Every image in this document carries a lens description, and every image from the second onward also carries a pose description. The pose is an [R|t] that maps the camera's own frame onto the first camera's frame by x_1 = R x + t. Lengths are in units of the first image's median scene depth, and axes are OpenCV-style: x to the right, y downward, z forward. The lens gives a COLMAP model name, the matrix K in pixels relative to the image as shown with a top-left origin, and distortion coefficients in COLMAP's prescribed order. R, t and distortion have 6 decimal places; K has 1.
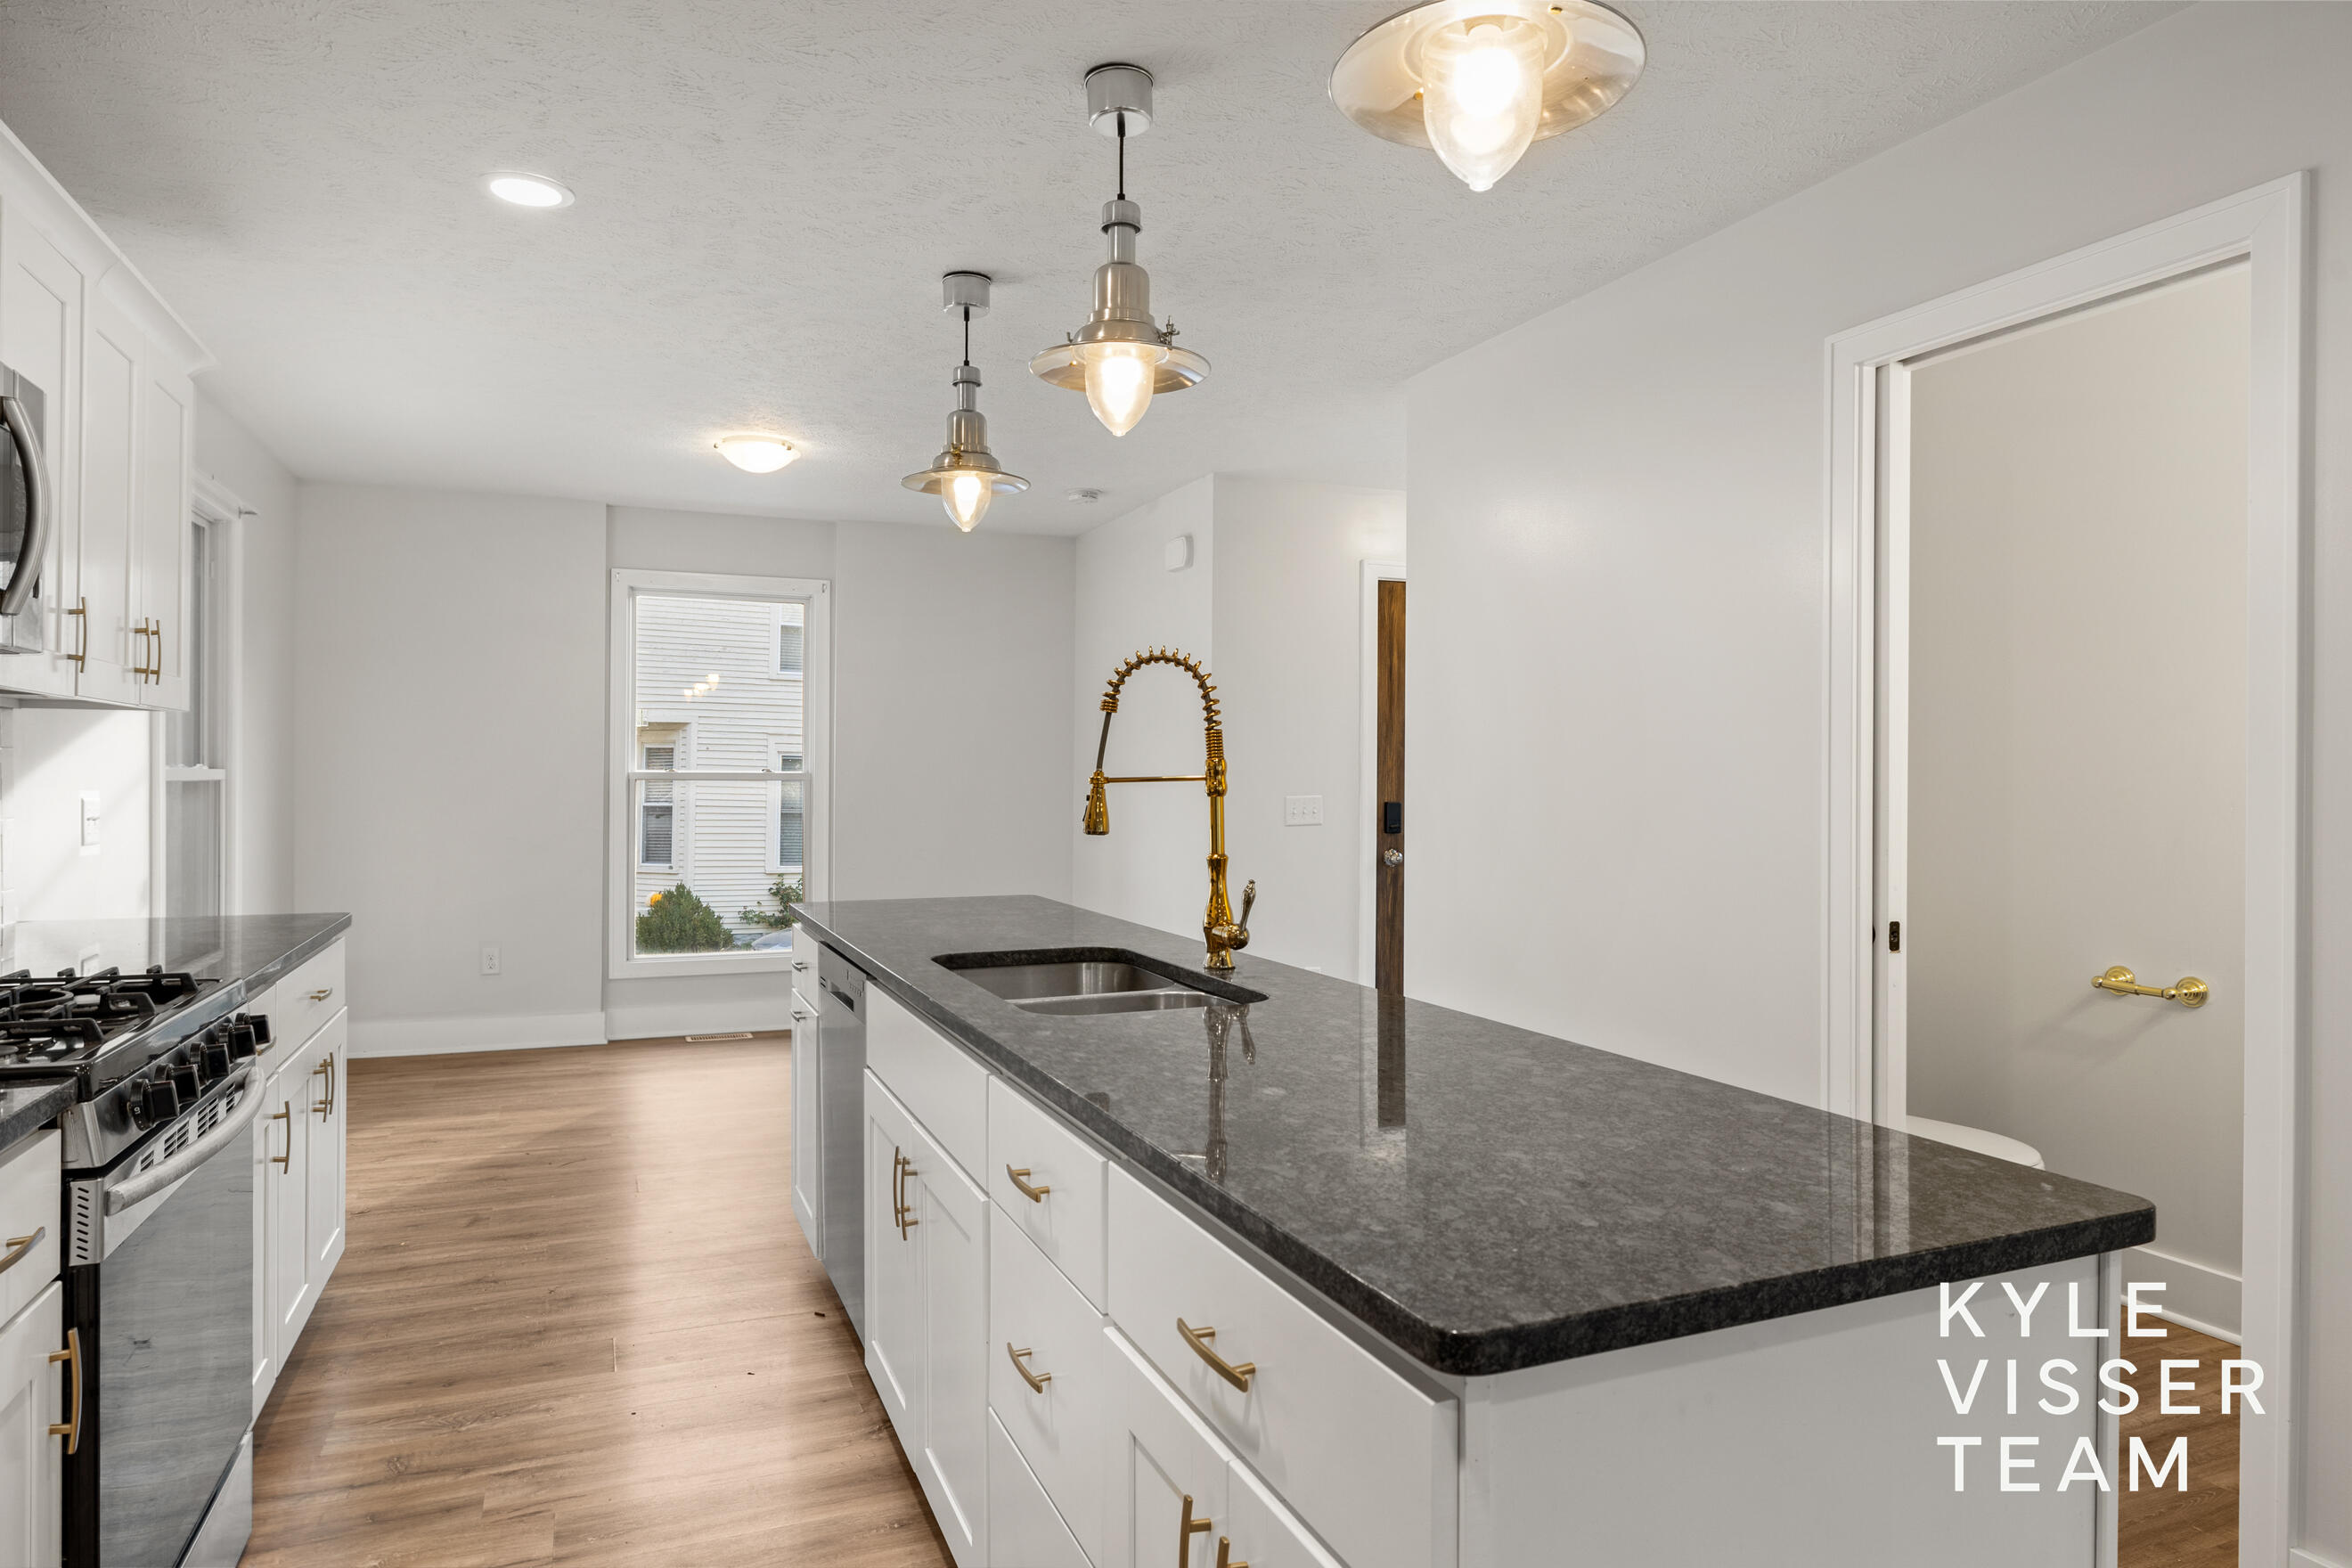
lens RADIAL K [[1415.3, 0, 1161.4], [0, 1415.3, 779.9], [0, 0, 1]] dist [0.008164, 0.000905]
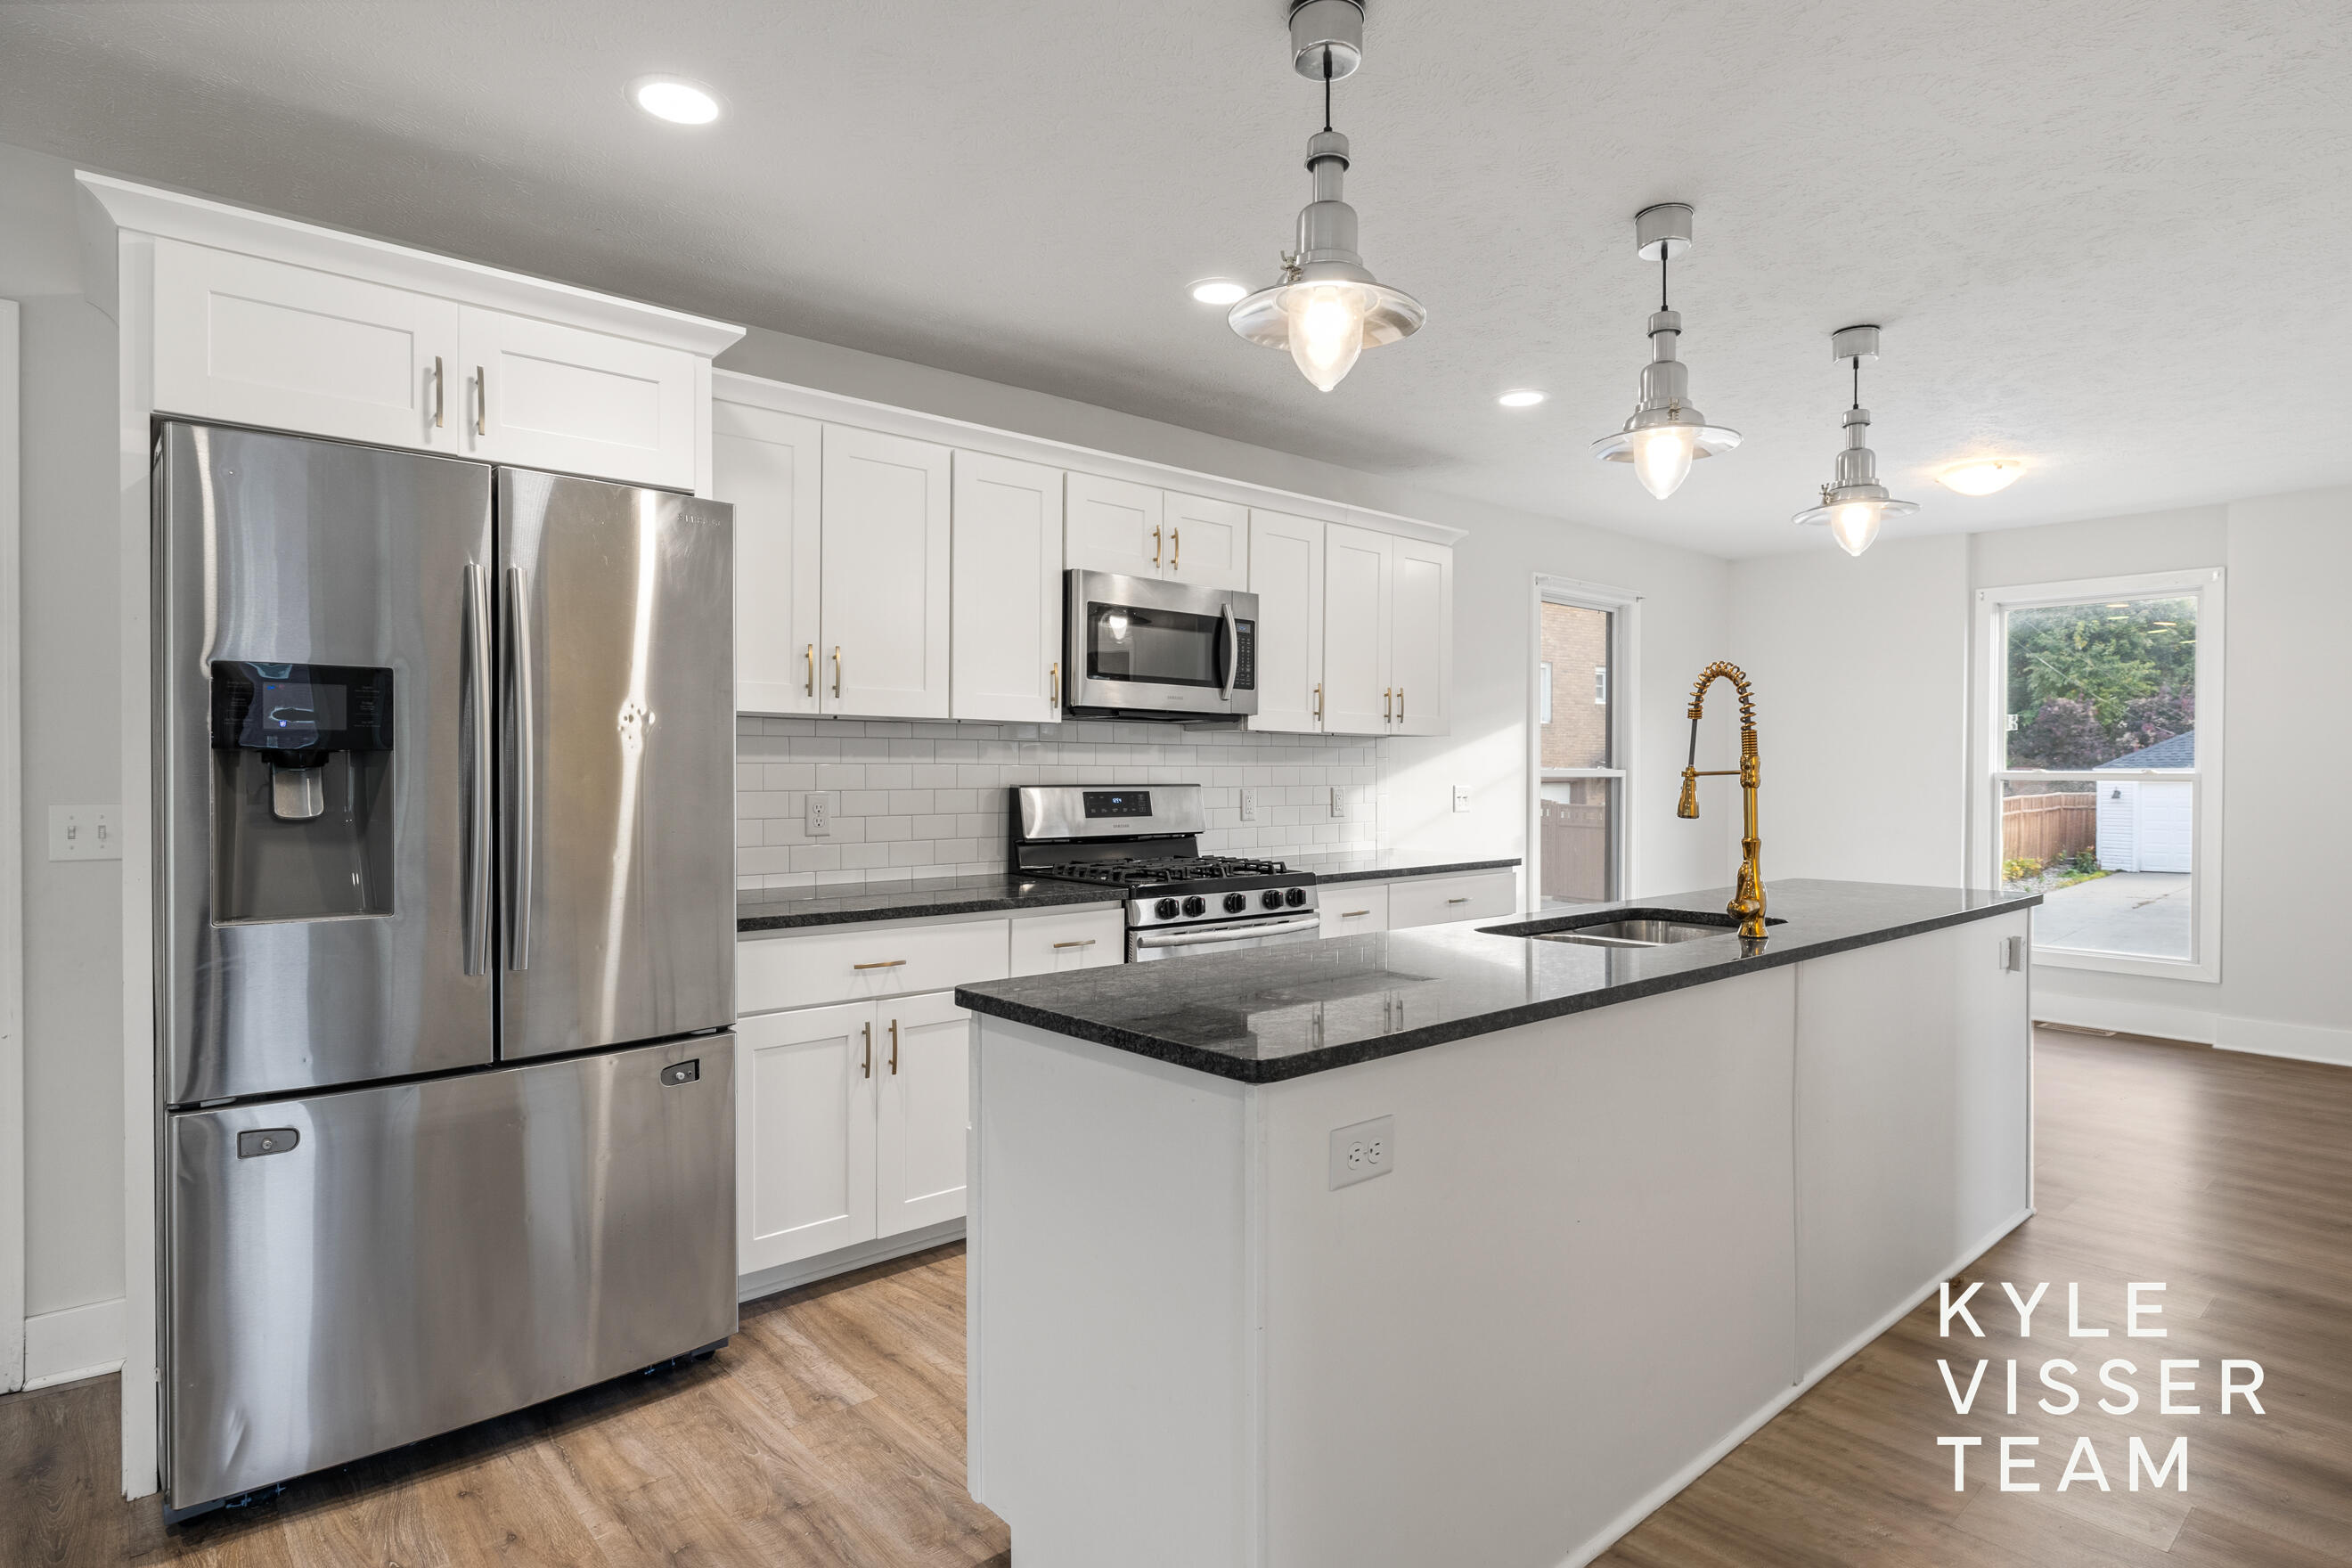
lens RADIAL K [[1235.7, 0, 1184.1], [0, 1235.7, 777.1], [0, 0, 1]] dist [-0.007809, 0.000188]
pose [[0.330273, 0.002643, -0.943882, 0.756781], [-0.007069, 0.999975, 0.000327, 0.005351], [0.943859, 0.006565, 0.330284, 0.211530]]
